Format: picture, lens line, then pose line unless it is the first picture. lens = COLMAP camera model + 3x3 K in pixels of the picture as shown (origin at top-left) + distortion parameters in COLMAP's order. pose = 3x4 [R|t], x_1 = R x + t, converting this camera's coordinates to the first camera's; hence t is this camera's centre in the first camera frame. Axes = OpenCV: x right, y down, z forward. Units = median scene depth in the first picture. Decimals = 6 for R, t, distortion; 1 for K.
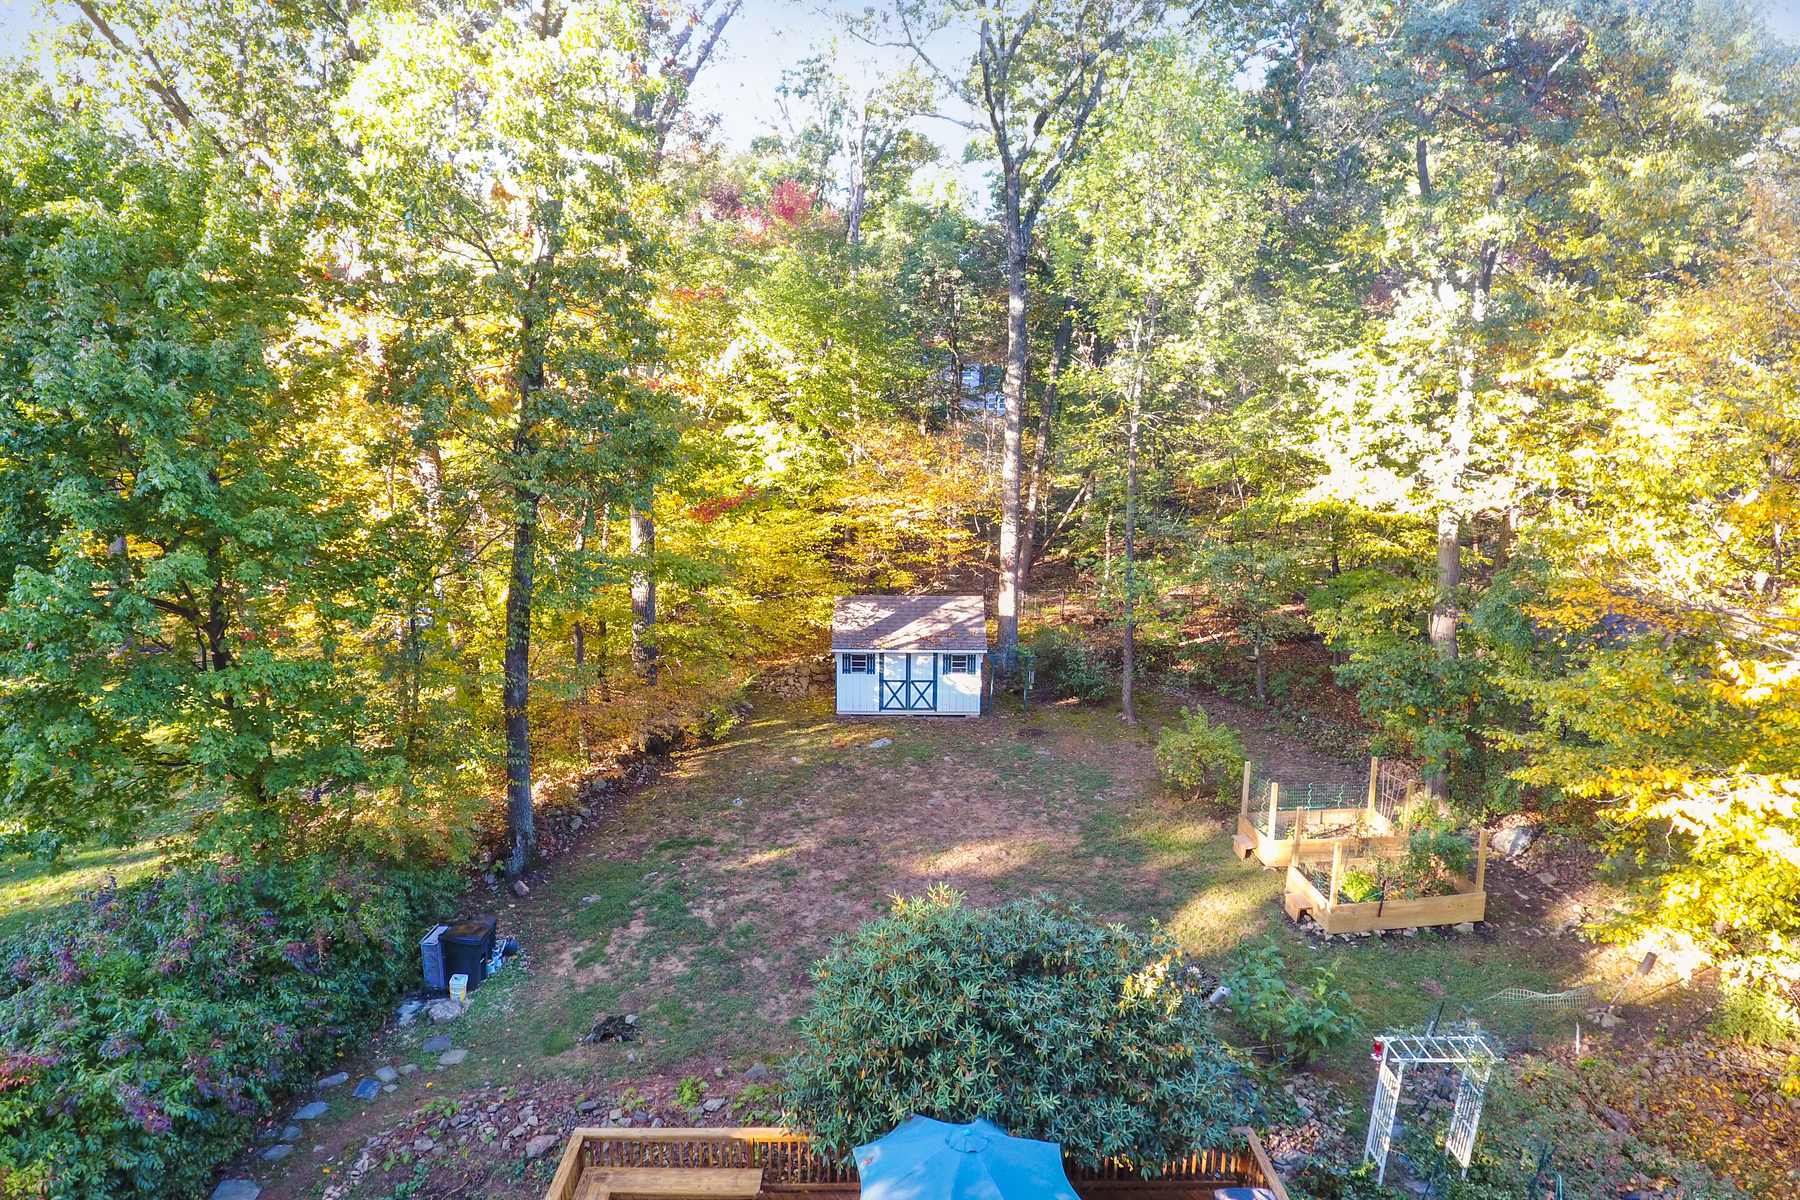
lens RADIAL K [[1104.1, 0, 882.4], [0, 1104.1, 589.7], [0, 0, 1]] dist [-0.002976, -0.001577]
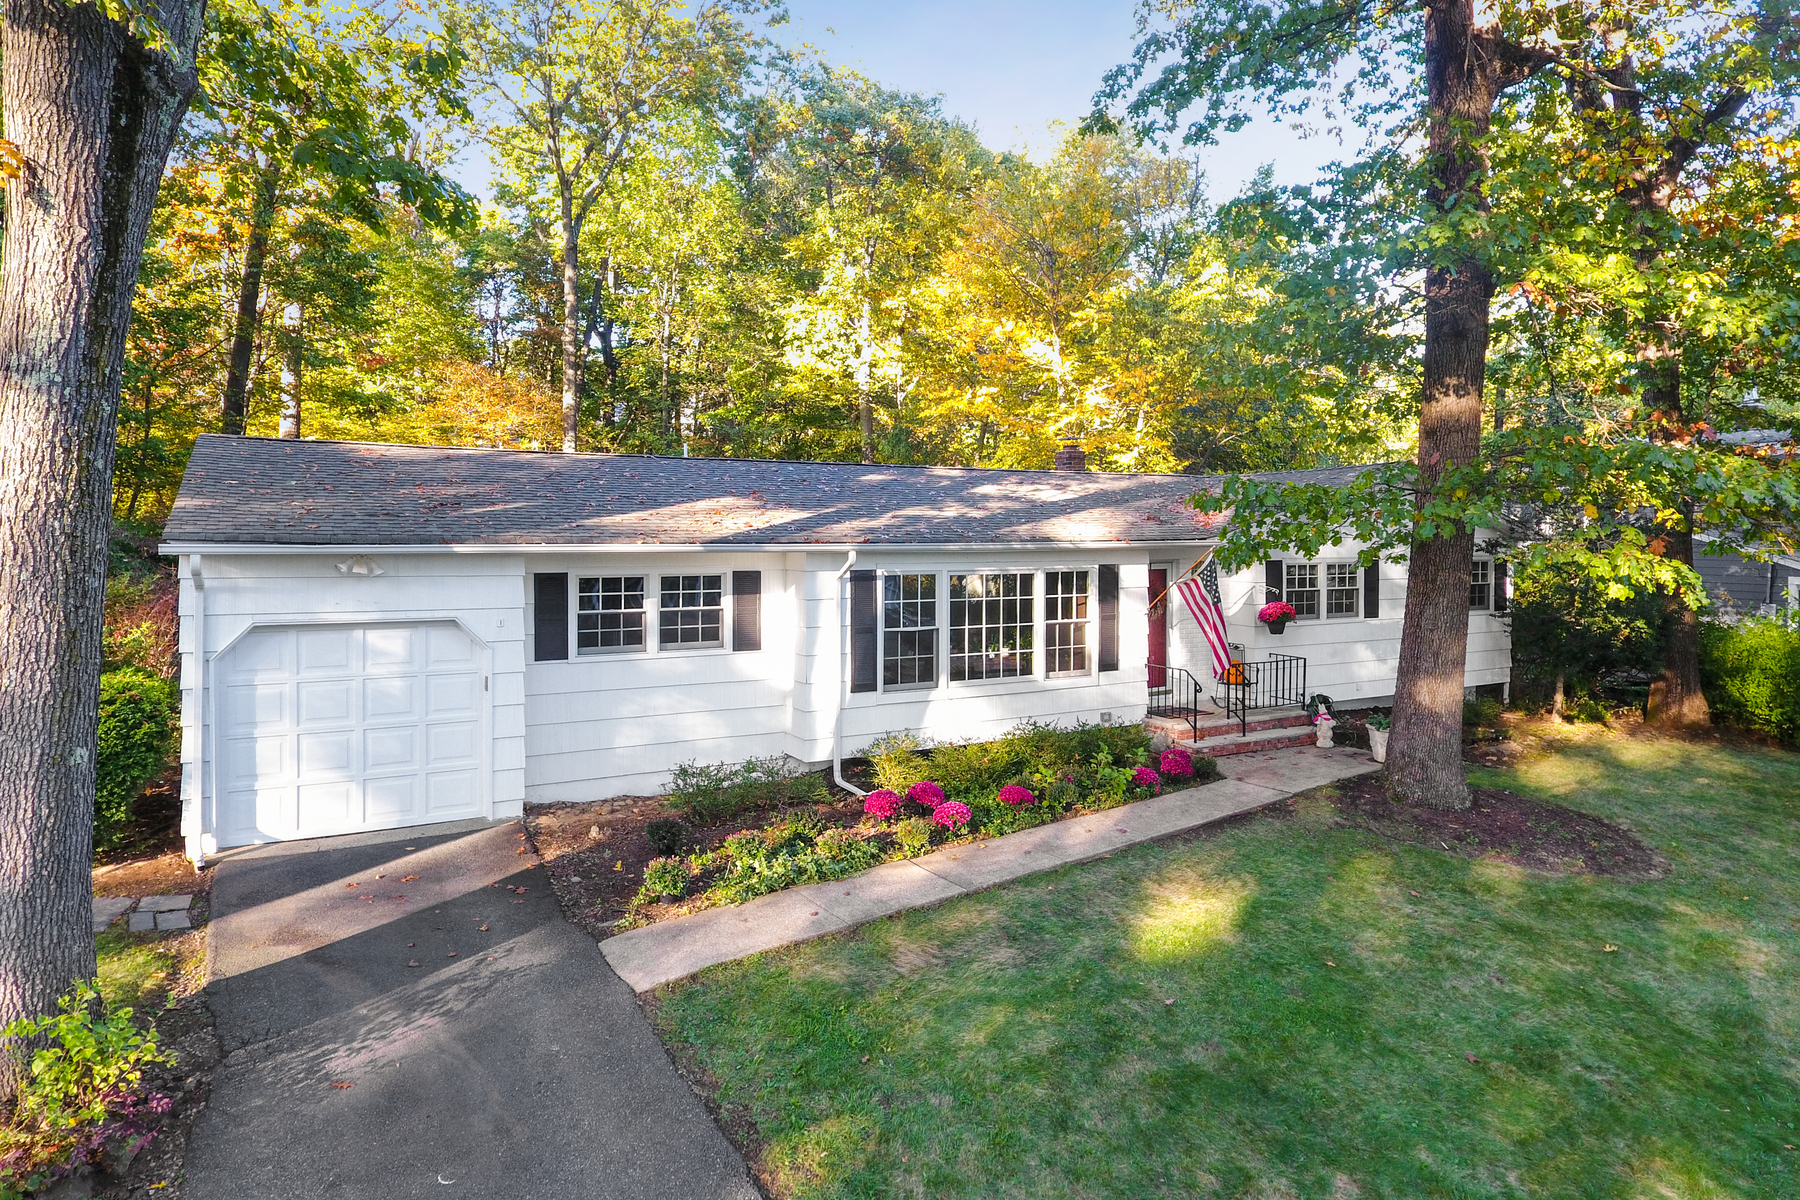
lens RADIAL K [[1104.1, 0, 920.7], [0, 1104.1, 539.4], [0, 0, 1]] dist [-0.002976, -0.001577]
pose [[0.872765, -0.011471, 0.488005, -0.199784], [0.104302, 0.981018, -0.163478, 0.380113], [-0.476866, 0.193578, 0.857395, -0.374096]]
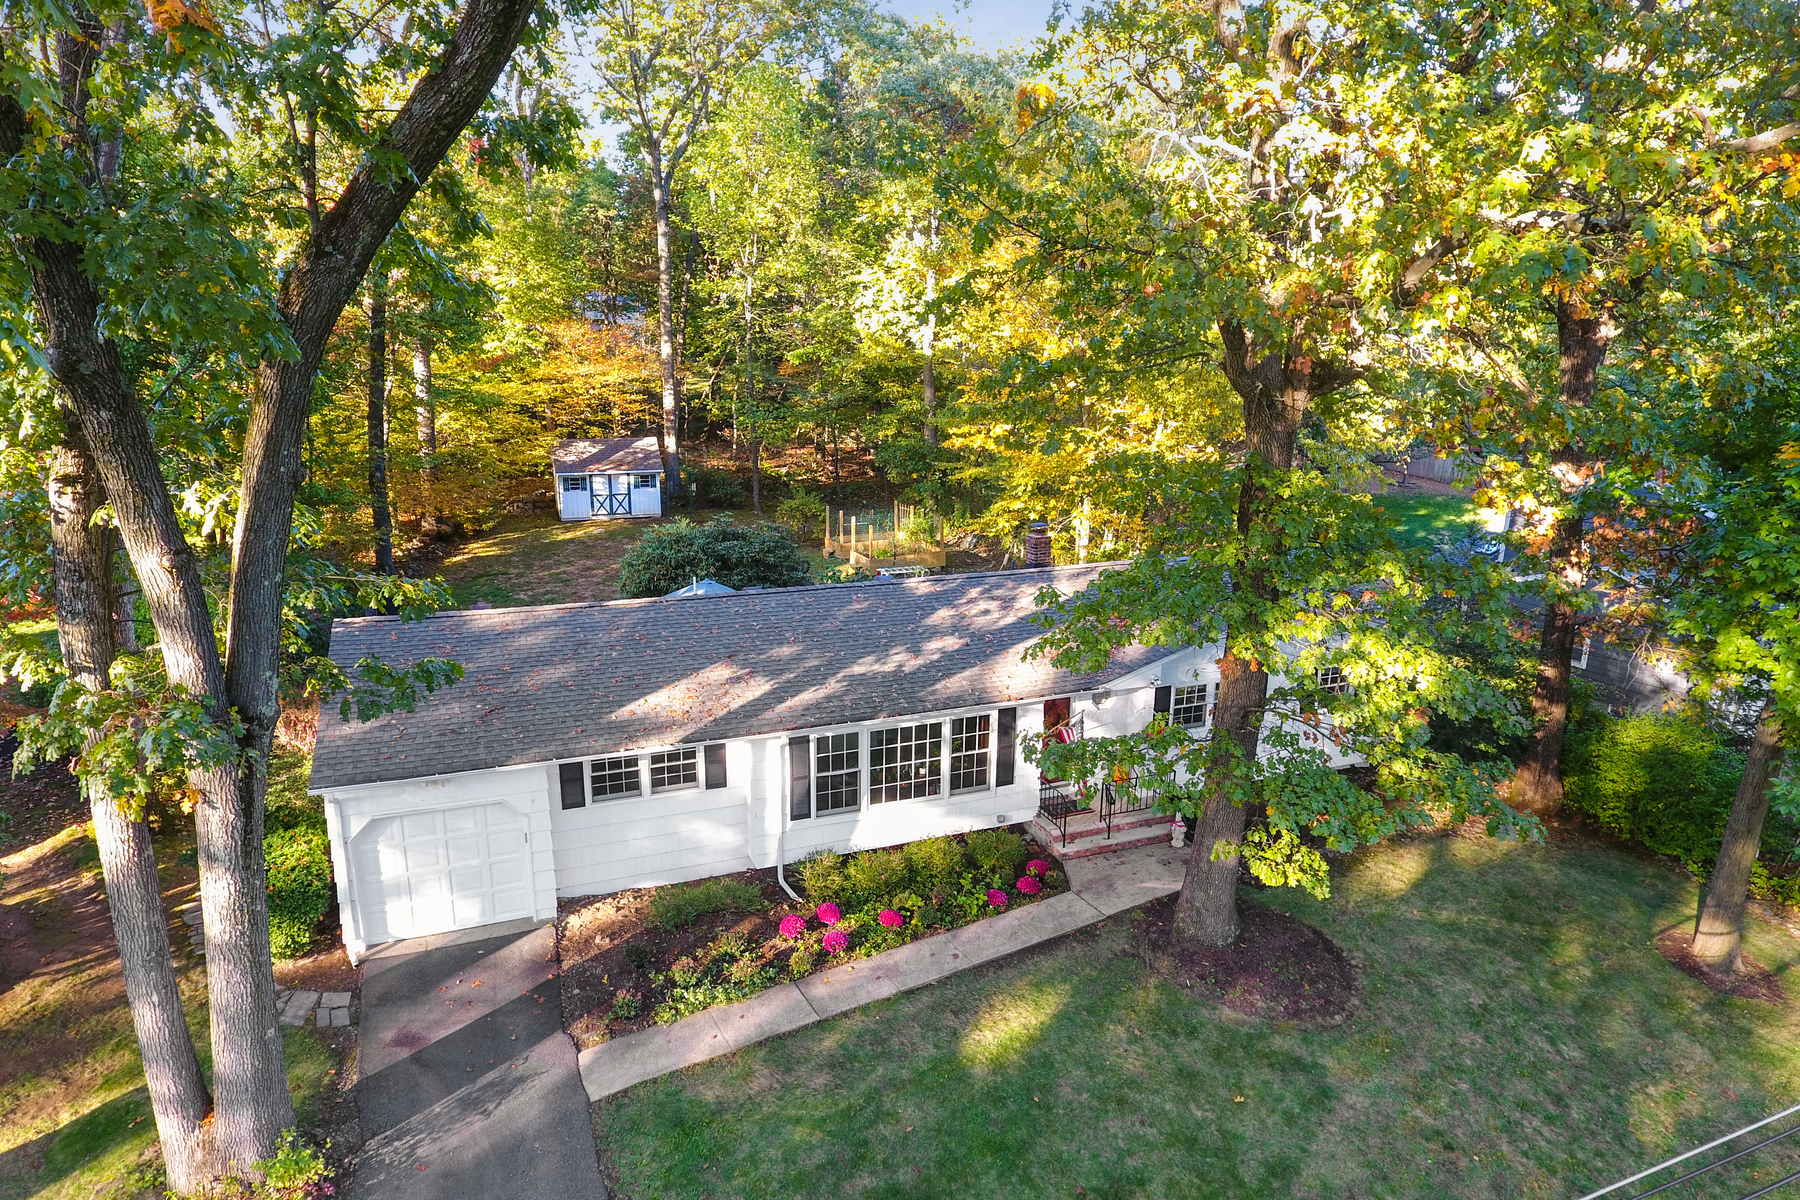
lens RADIAL K [[1104.1, 0, 931.4], [0, 1104.1, 592.8], [0, 0, 1]] dist [-0.002976, -0.001577]
pose [[0.930331, -0.086849, 0.356289, -0.130533], [0.067357, 0.995491, 0.066781, 0.163035], [-0.360482, -0.038130, 0.931986, -0.606613]]
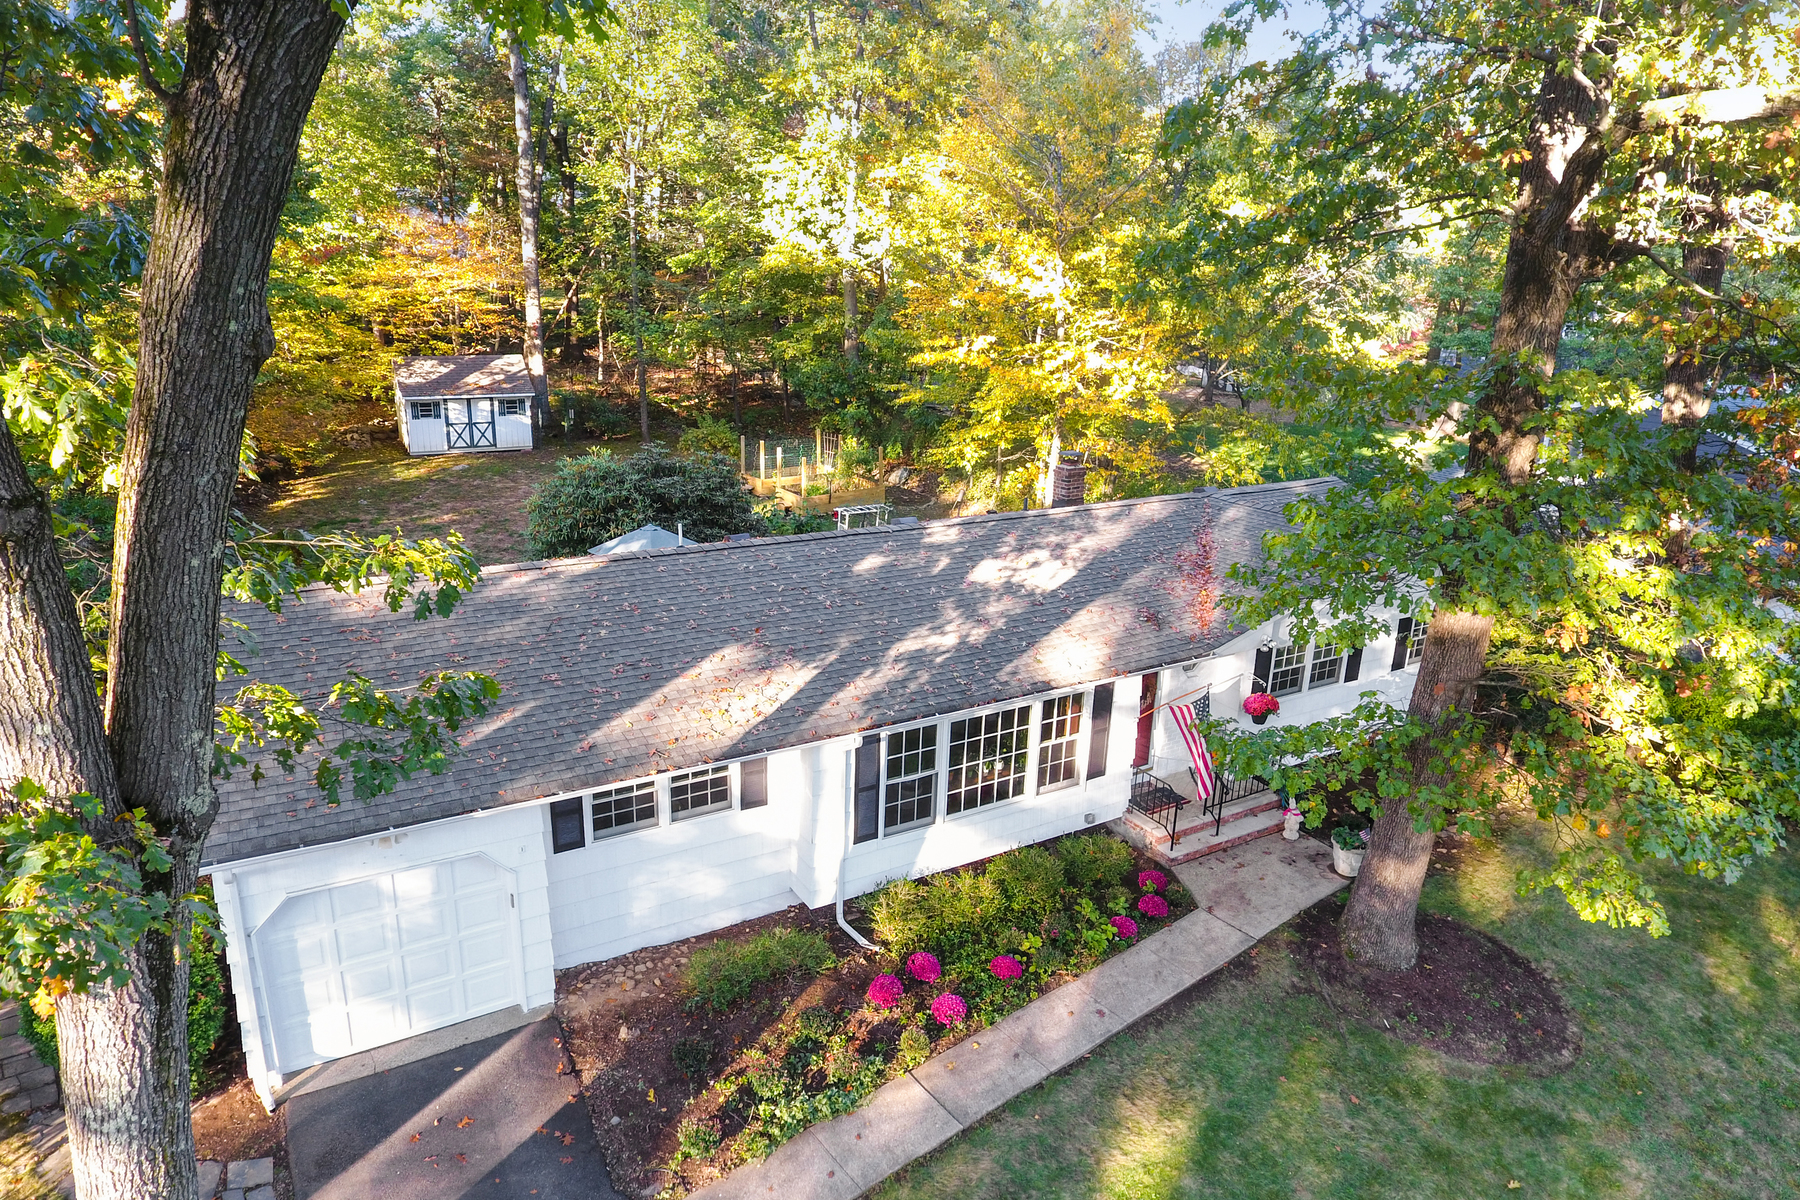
lens RADIAL K [[1104.1, 0, 914.6], [0, 1104.1, 595.3], [0, 0, 1]] dist [-0.002976, -0.001577]
pose [[0.862204, -0.131506, 0.489194, -0.200976], [0.072477, 0.987805, 0.137801, 0.157538], [-0.501350, -0.083357, 0.861220, -0.375057]]
